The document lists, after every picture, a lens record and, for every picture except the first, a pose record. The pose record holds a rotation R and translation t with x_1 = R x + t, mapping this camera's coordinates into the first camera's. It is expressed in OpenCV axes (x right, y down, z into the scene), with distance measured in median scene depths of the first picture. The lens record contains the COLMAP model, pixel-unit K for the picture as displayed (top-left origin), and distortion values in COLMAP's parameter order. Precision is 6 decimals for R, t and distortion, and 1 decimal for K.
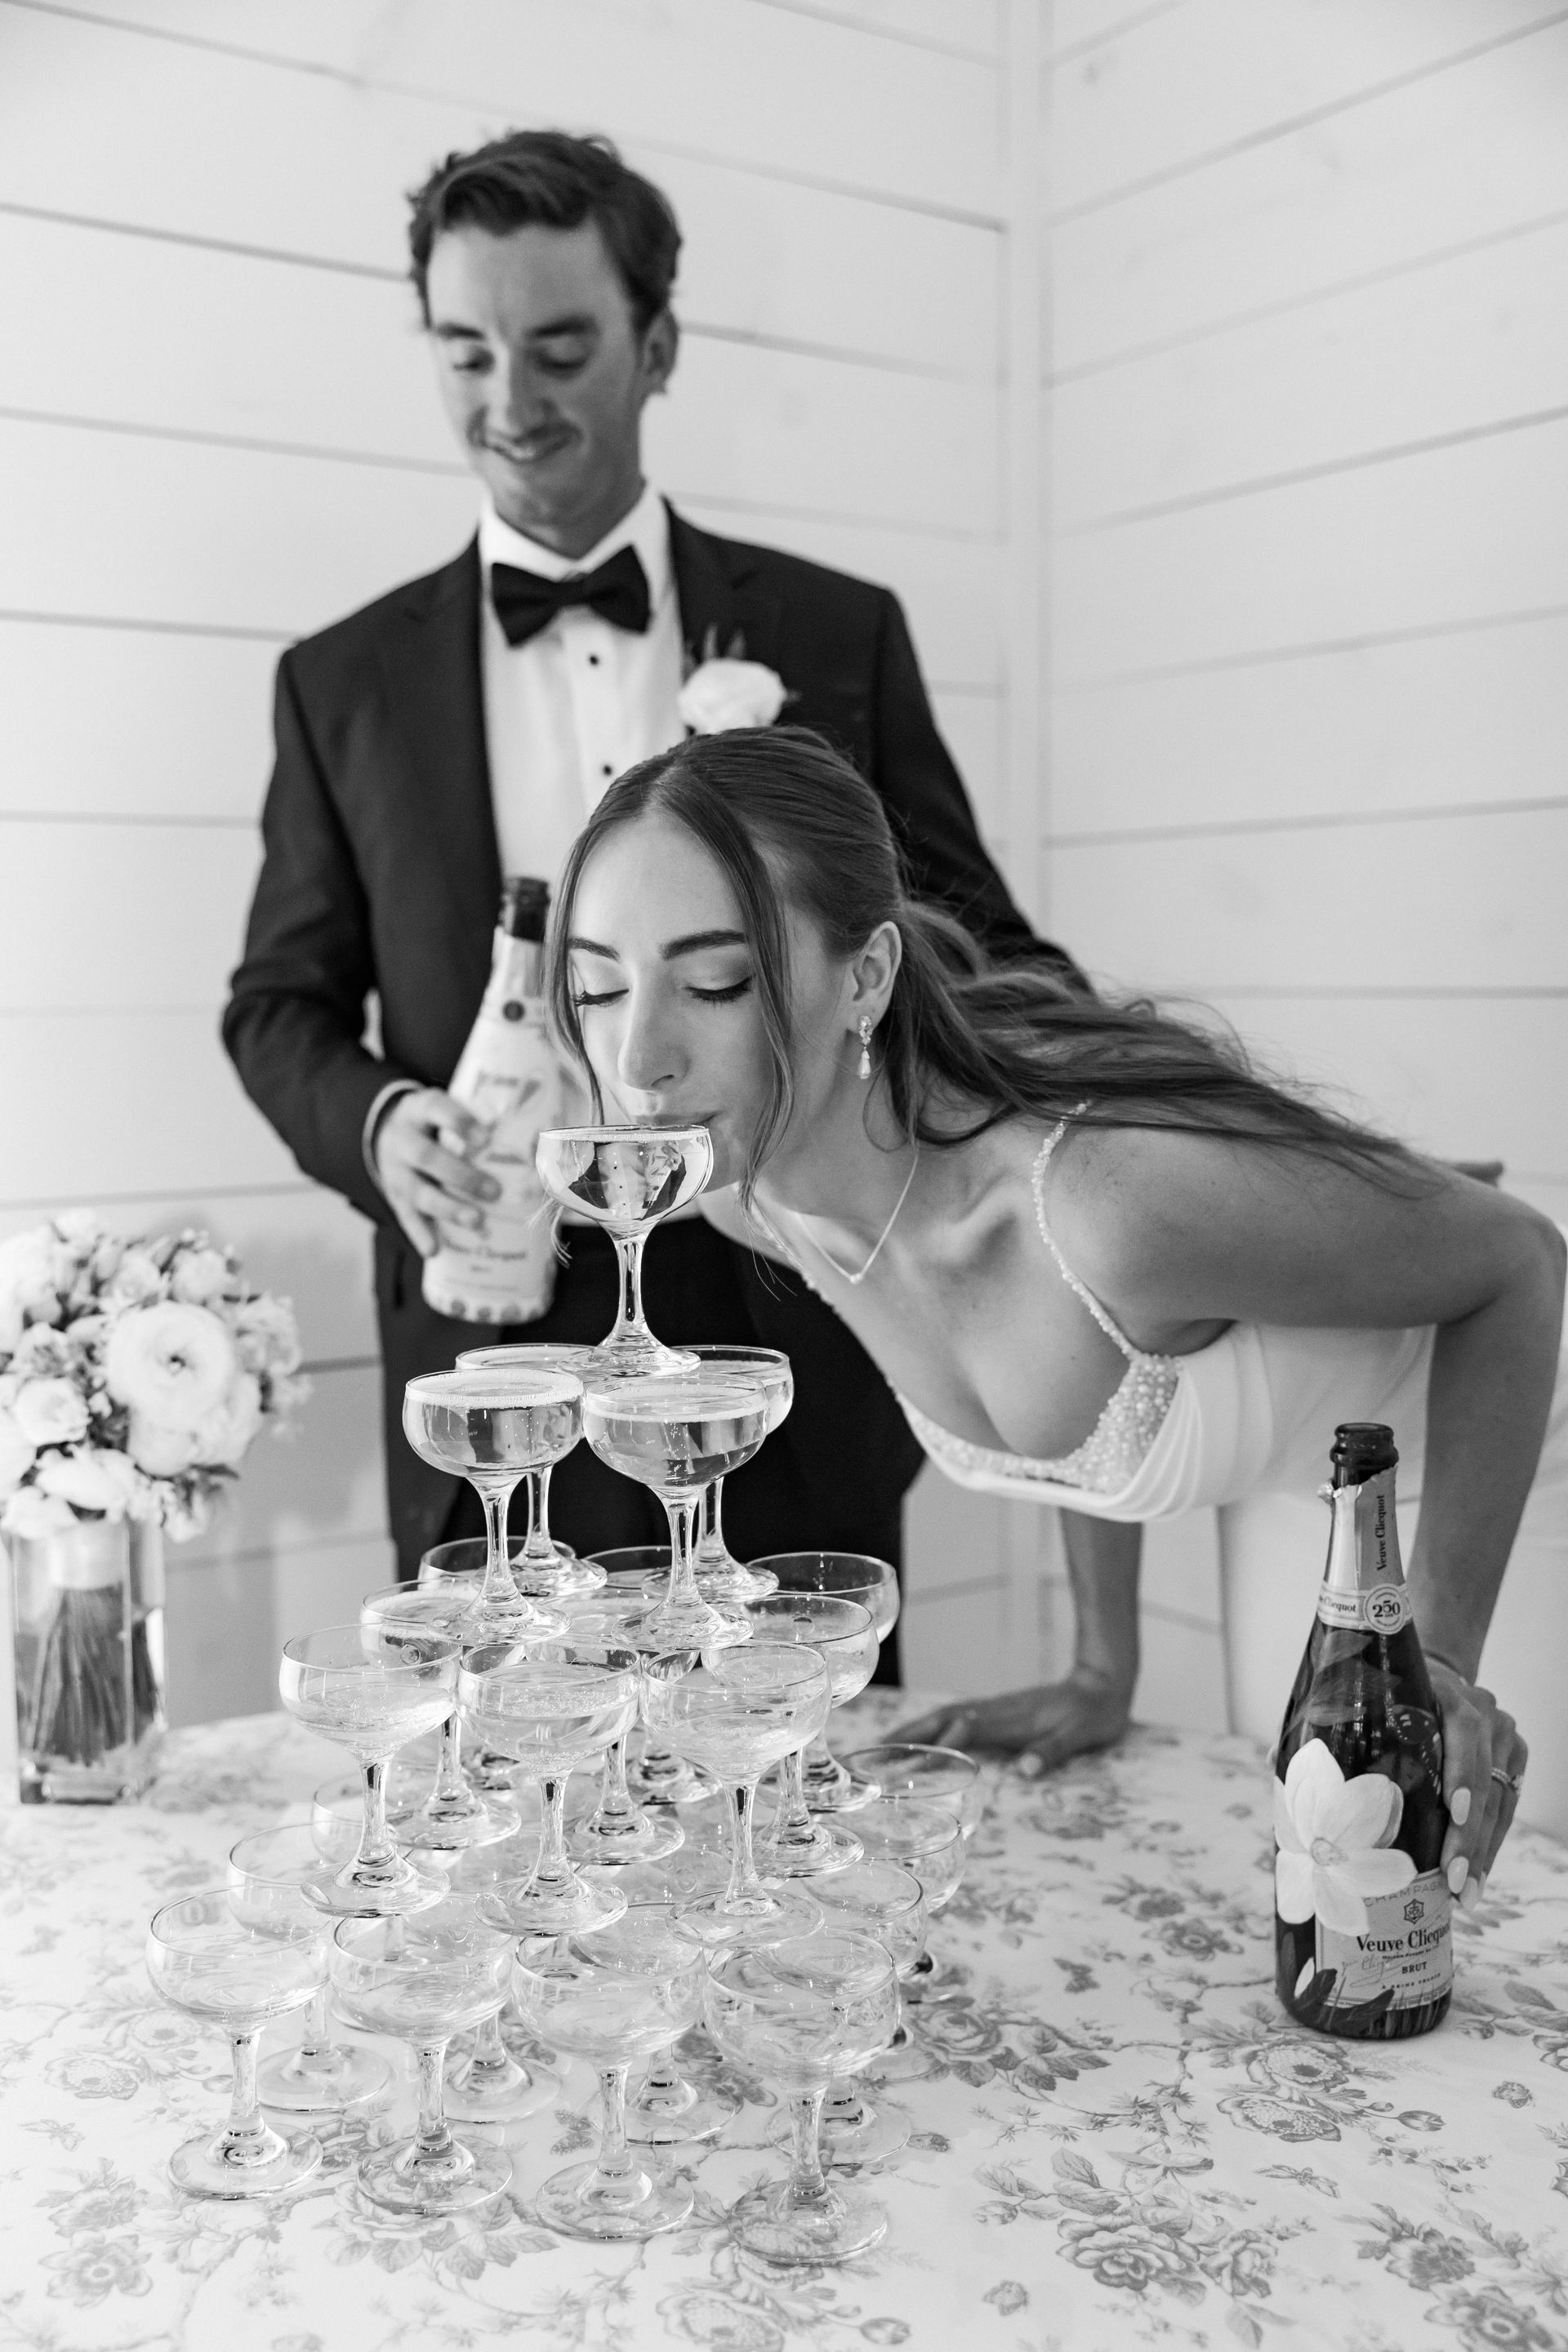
lens RADIAL K [[2359.8, 0, 784.0], [0, 2359.8, 1176.0], [0, 0, 1]] dist [-0.002960, 0.008208]
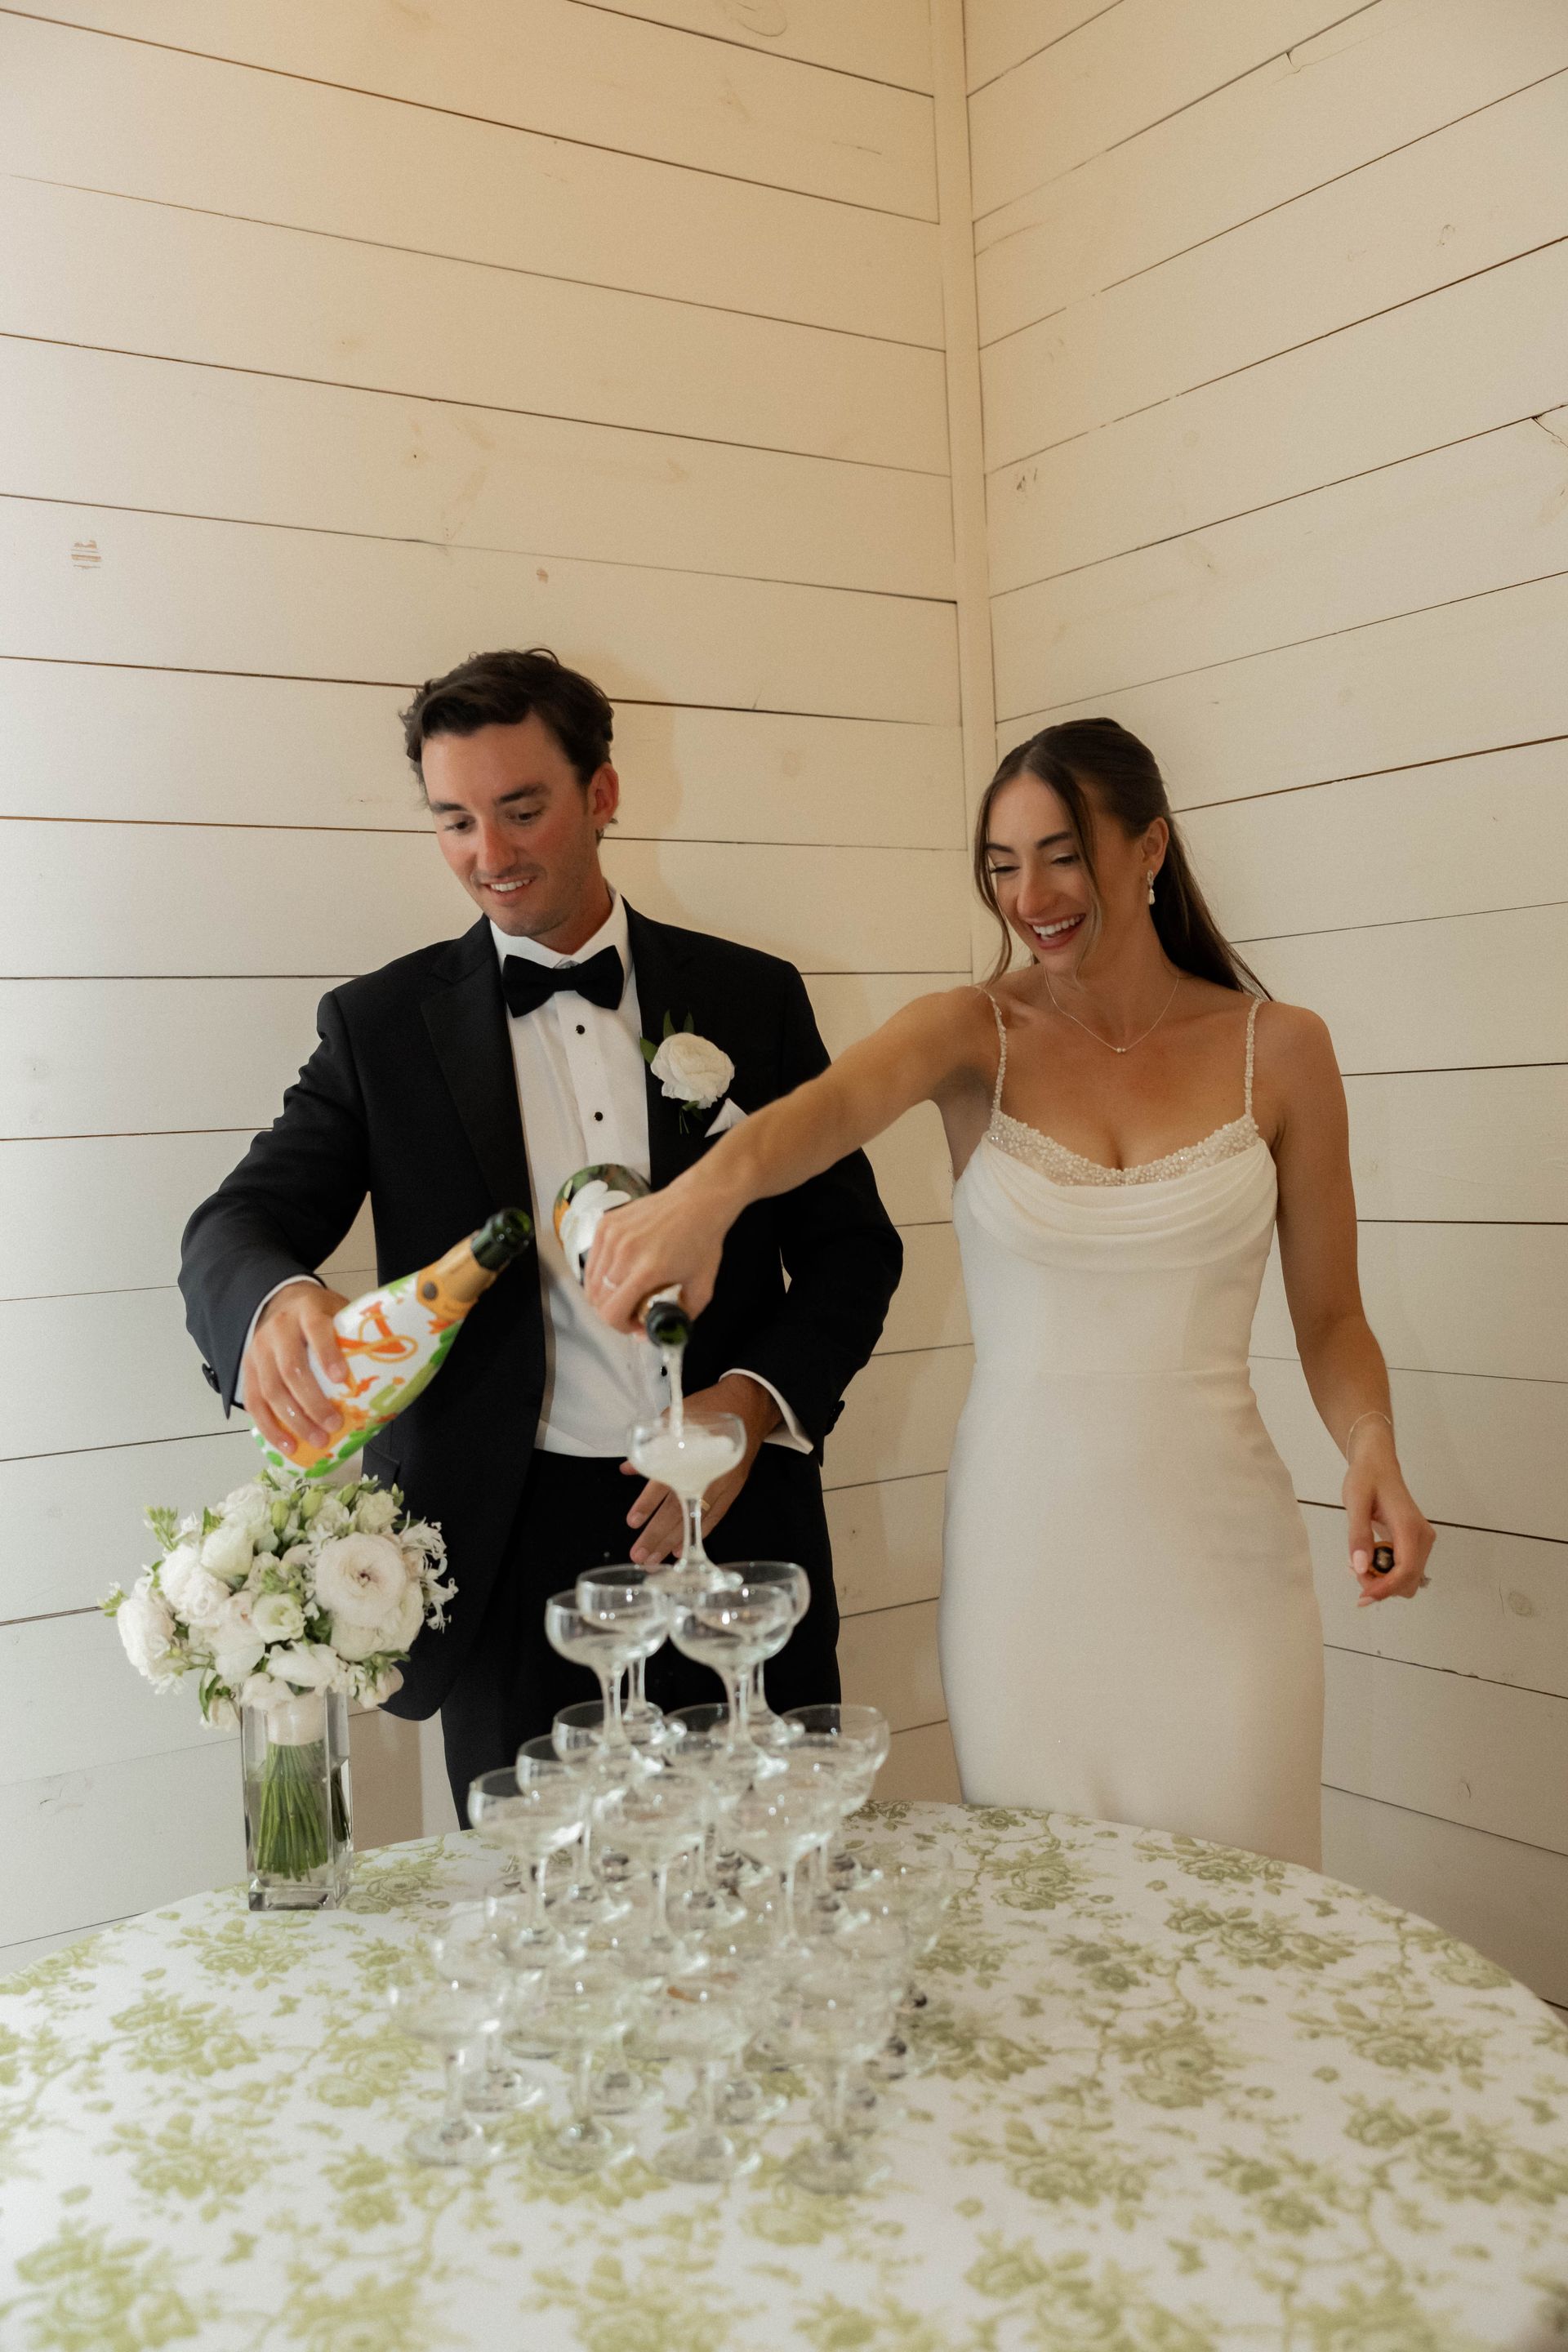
lens RADIAL K [[2267.2, 0, 784.0], [0, 2267.2, 1176.0], [0, 0, 1]] dist [0.016980, 0.010952]
pose [[0.999260, -0.036069, -0.013393, 0.014420], [0.035262, 0.997791, -0.056300, -0.079832], [0.015394, 0.055786, 0.998324, -0.369193]]
